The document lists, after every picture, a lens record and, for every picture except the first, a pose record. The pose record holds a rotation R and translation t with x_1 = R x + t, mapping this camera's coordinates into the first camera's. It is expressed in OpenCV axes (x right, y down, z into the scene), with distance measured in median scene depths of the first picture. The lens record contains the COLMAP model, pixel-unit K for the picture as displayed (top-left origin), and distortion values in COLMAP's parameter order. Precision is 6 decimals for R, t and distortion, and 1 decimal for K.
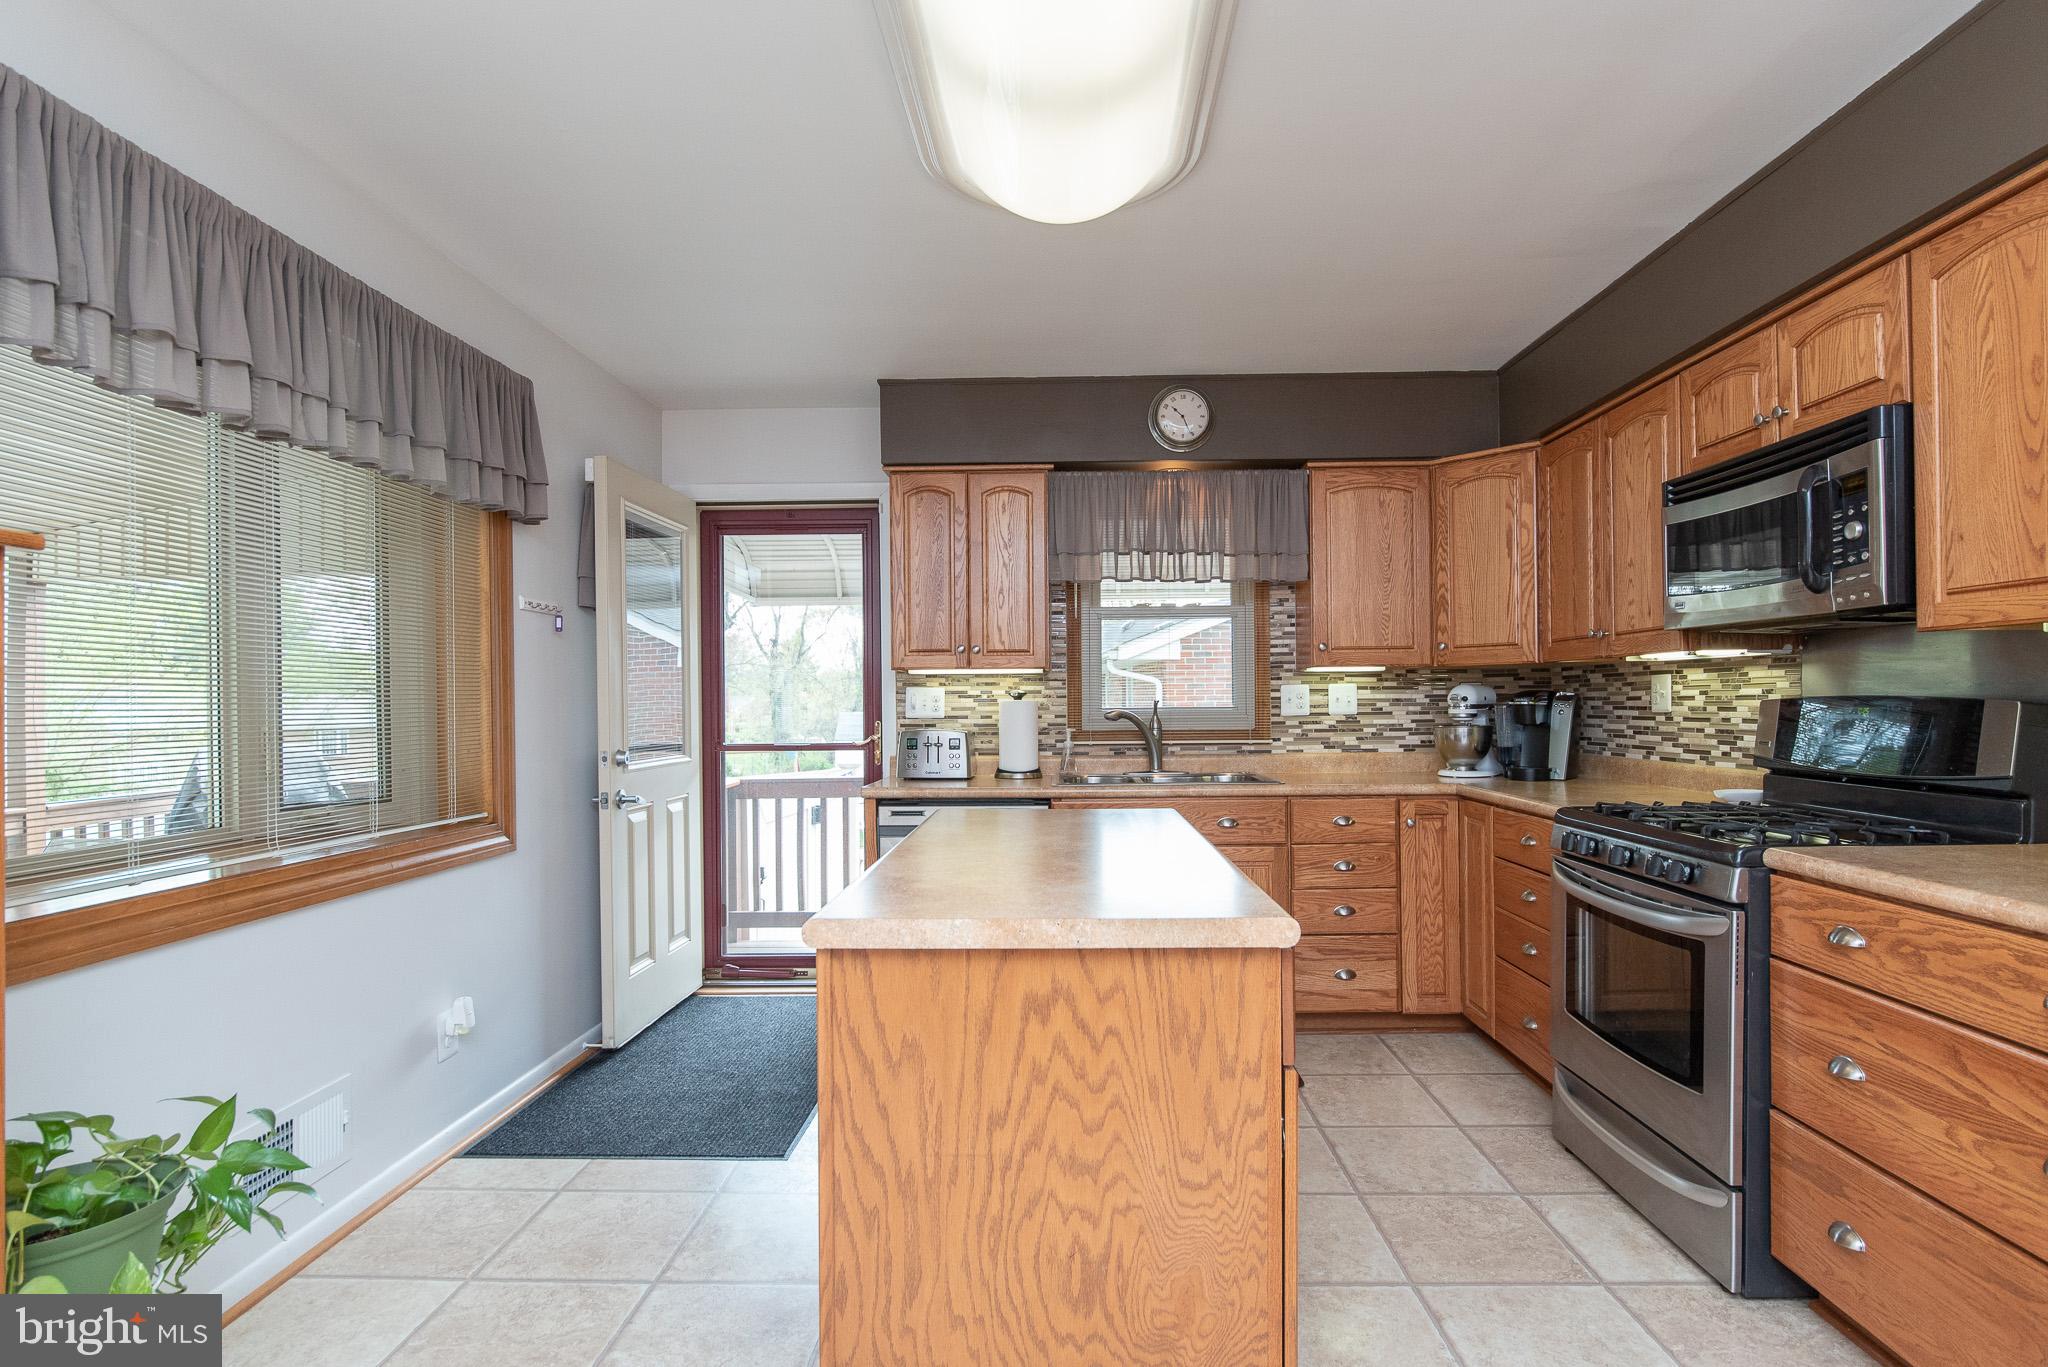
lens RADIAL K [[1025.0, 0, 1056.9], [0, 1025.0, 704.7], [0, 0, 1]] dist [-0.006205, -0.001290]
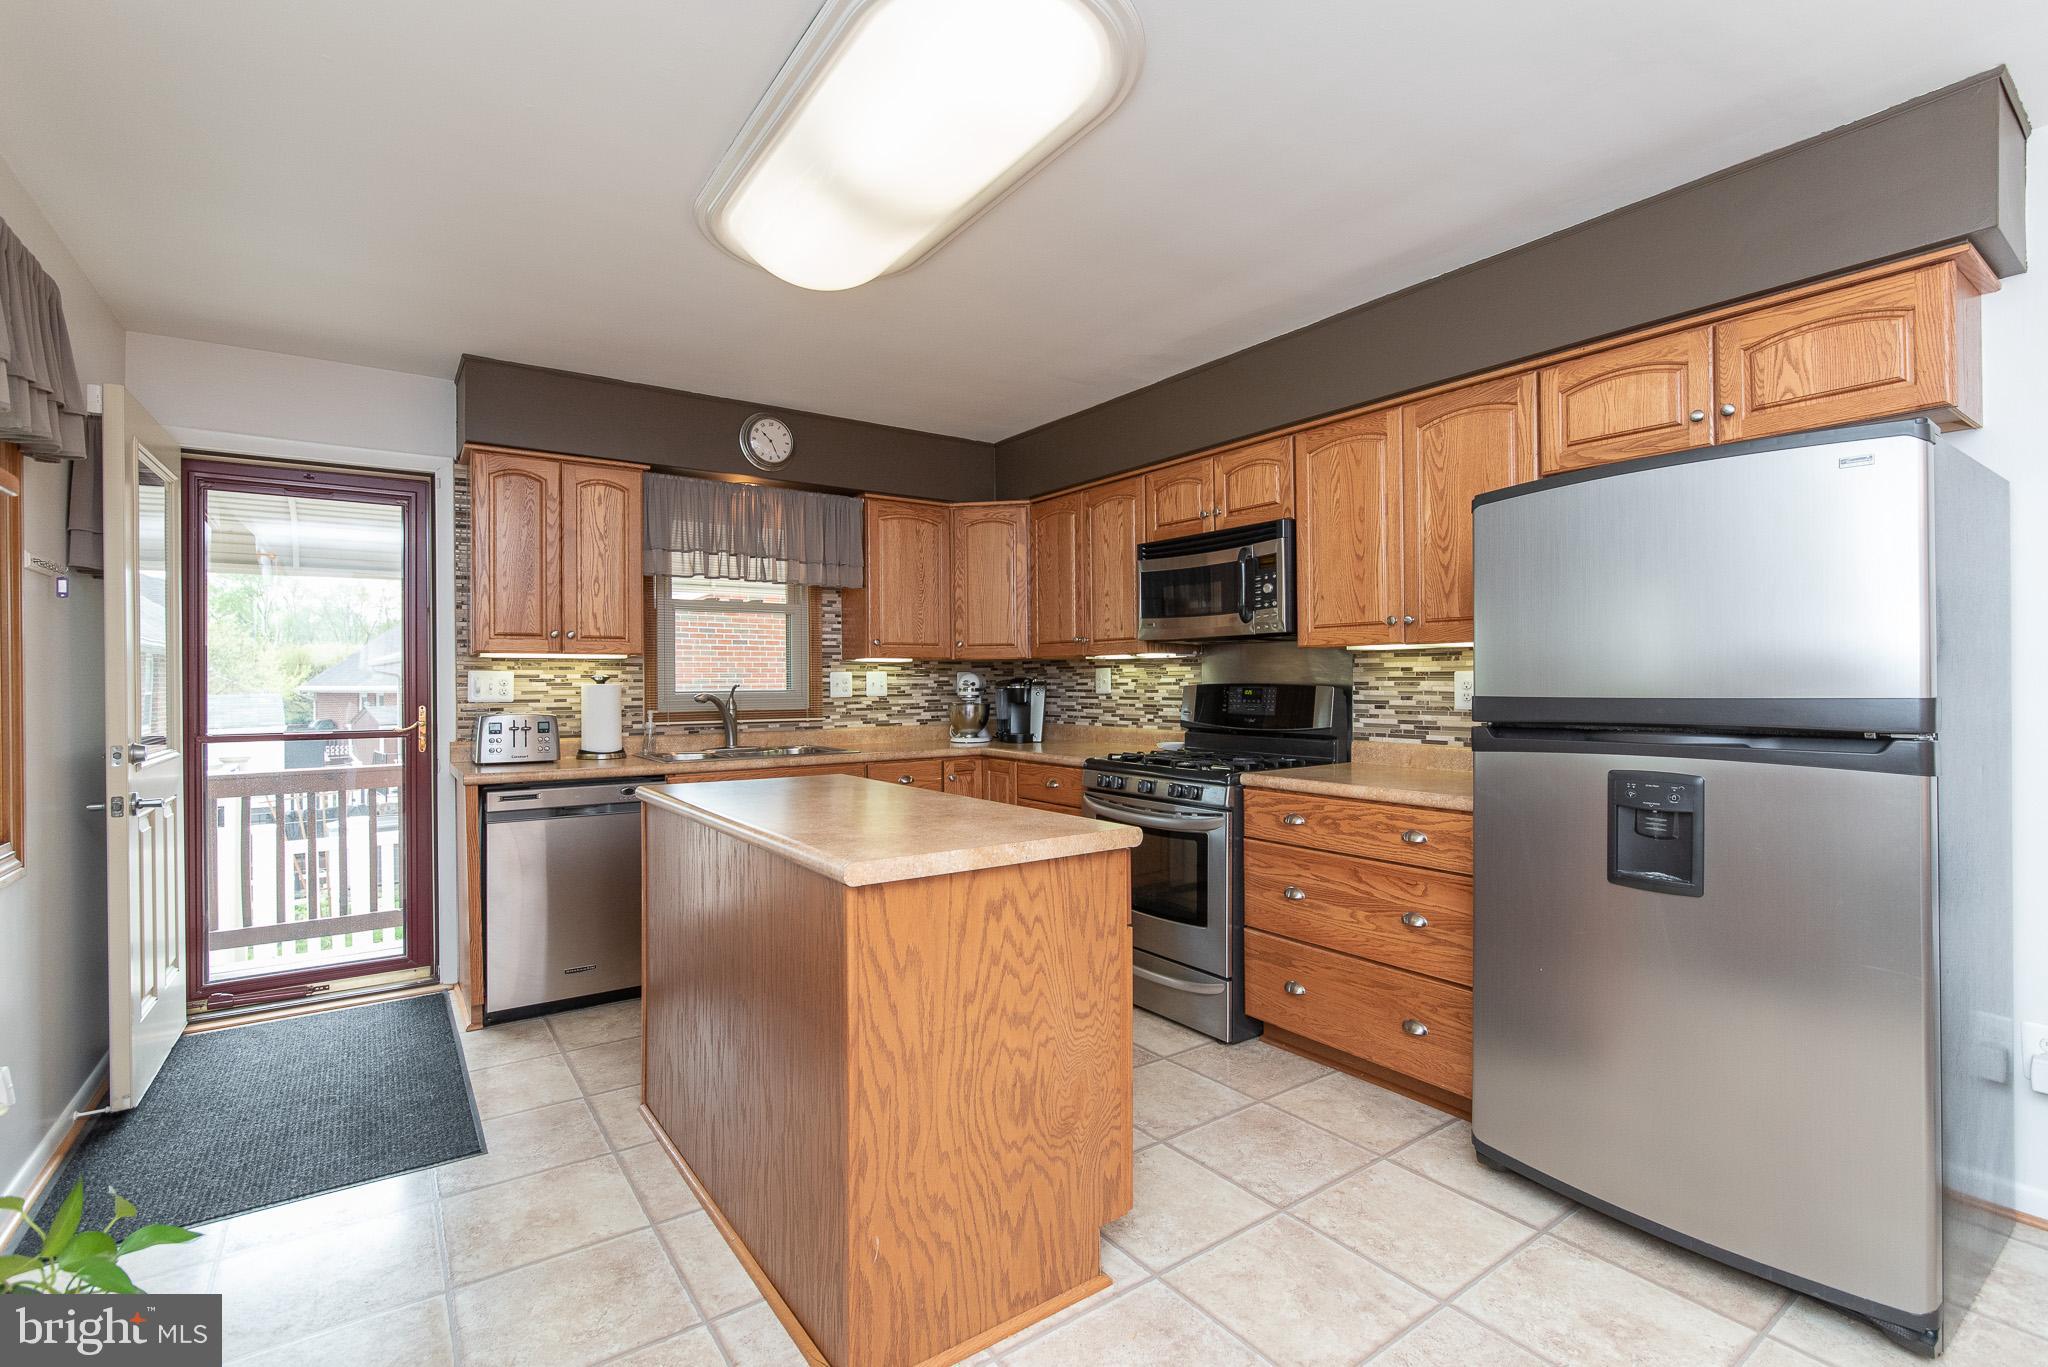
lens RADIAL K [[918.2, 0, 1015.4], [0, 918.2, 680.4], [0, 0, 1]] dist [-0.008827, -0.000698]
pose [[0.809400, 0.004626, 0.587240, -0.294758], [0.000060, 0.999968, -0.007960, -0.001041], [-0.587258, 0.006478, 0.809374, -0.006415]]
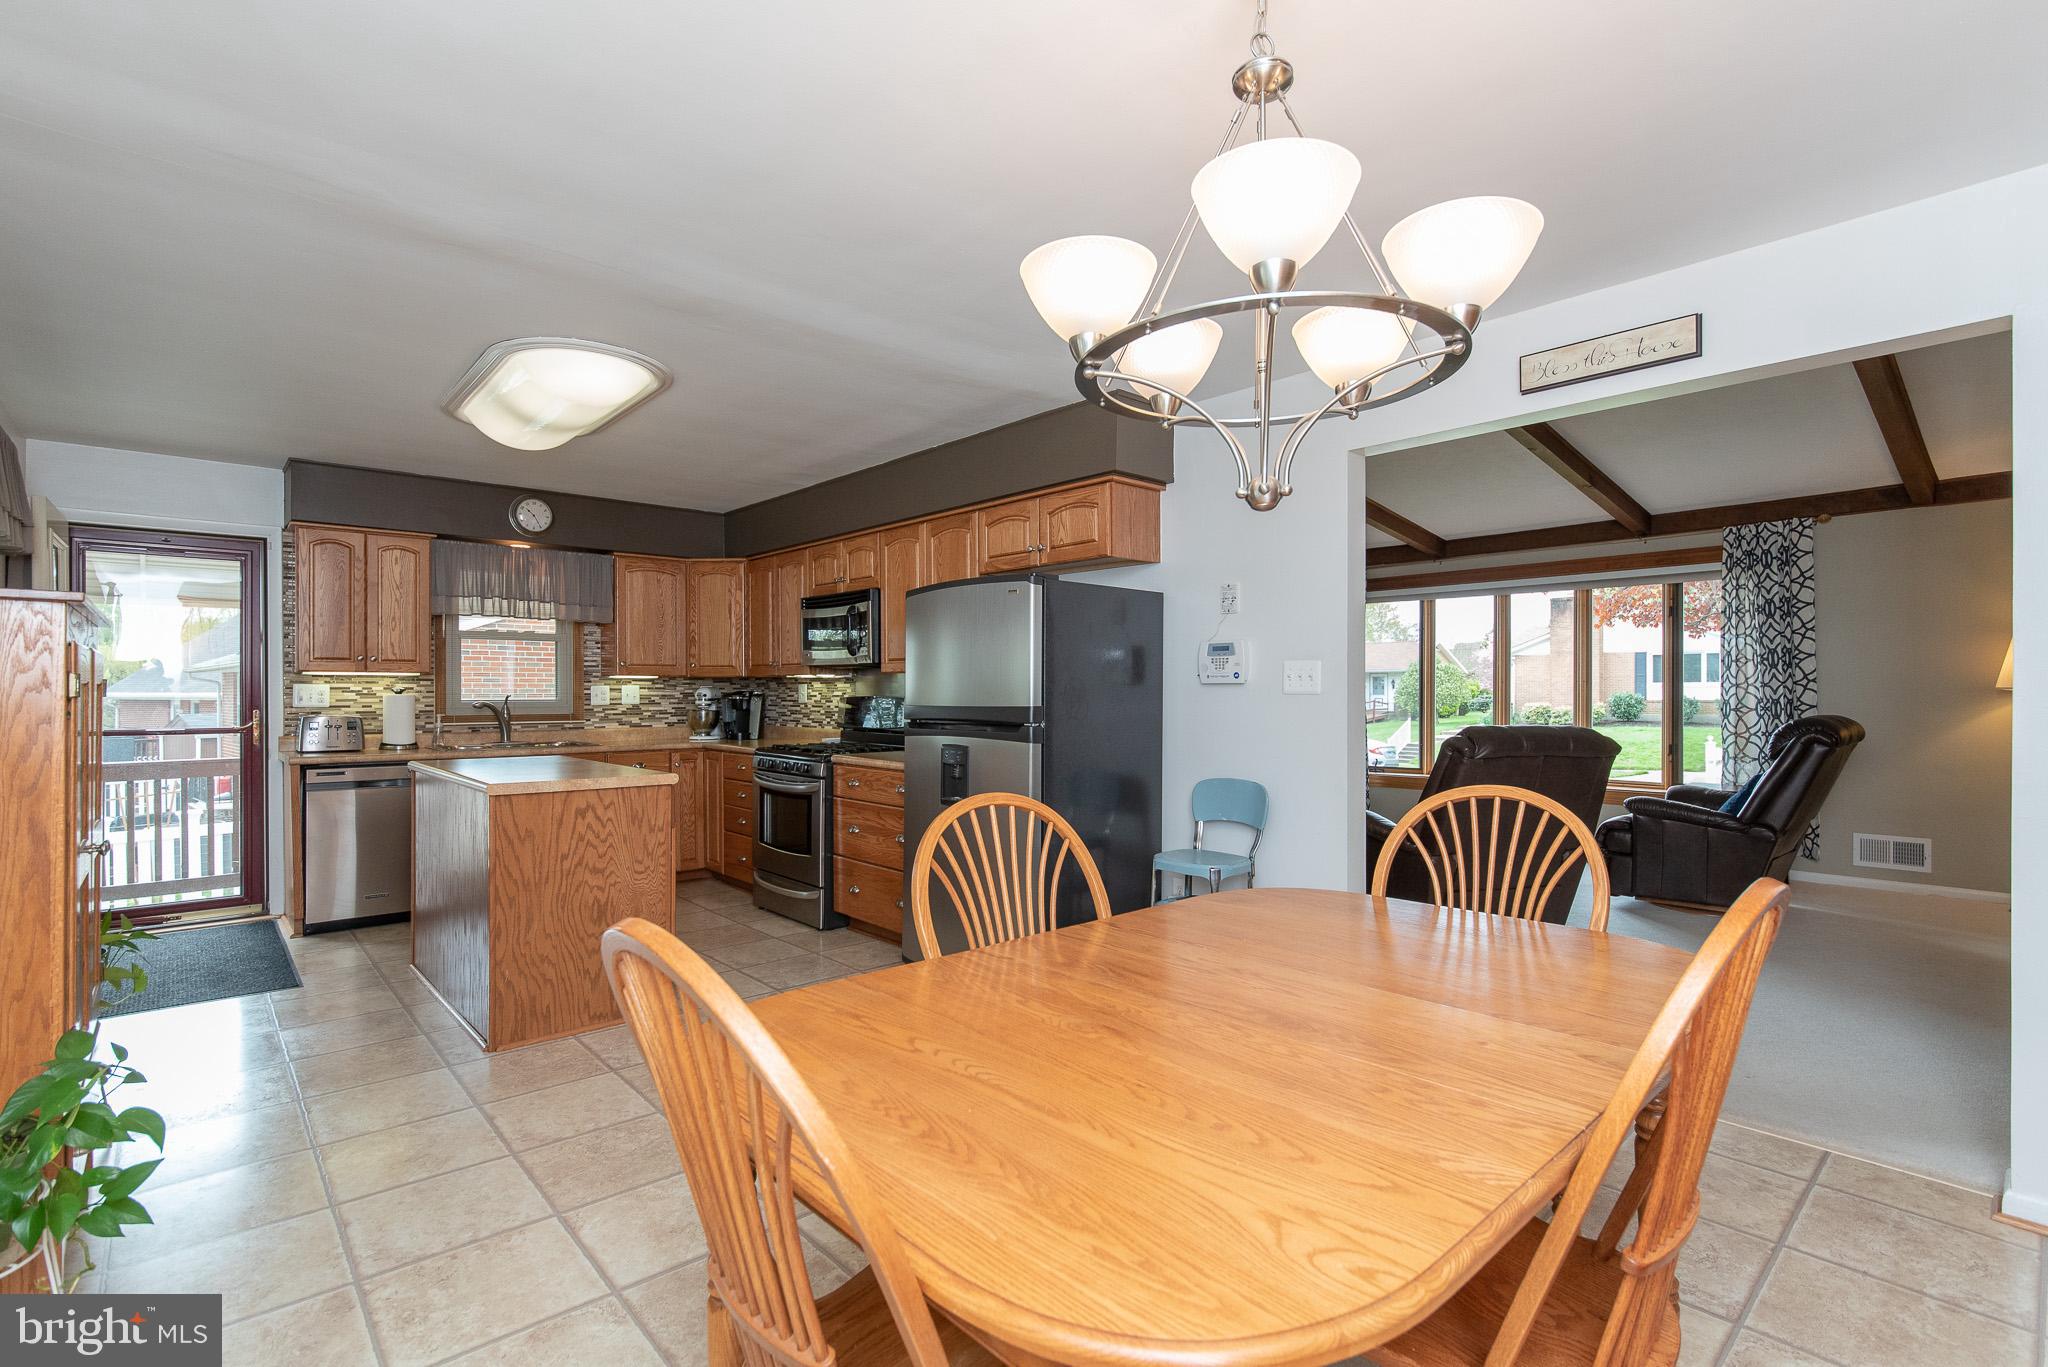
lens RADIAL K [[955.9, 0, 1022.6], [0, 955.9, 694.6], [0, 0, 1]] dist [-0.003769, -0.003485]
pose [[0.738685, 0.005566, 0.674028, -0.348071], [-0.004576, 0.999984, -0.003242, -0.004774], [-0.674036, -0.000689, 0.738699, -0.664389]]
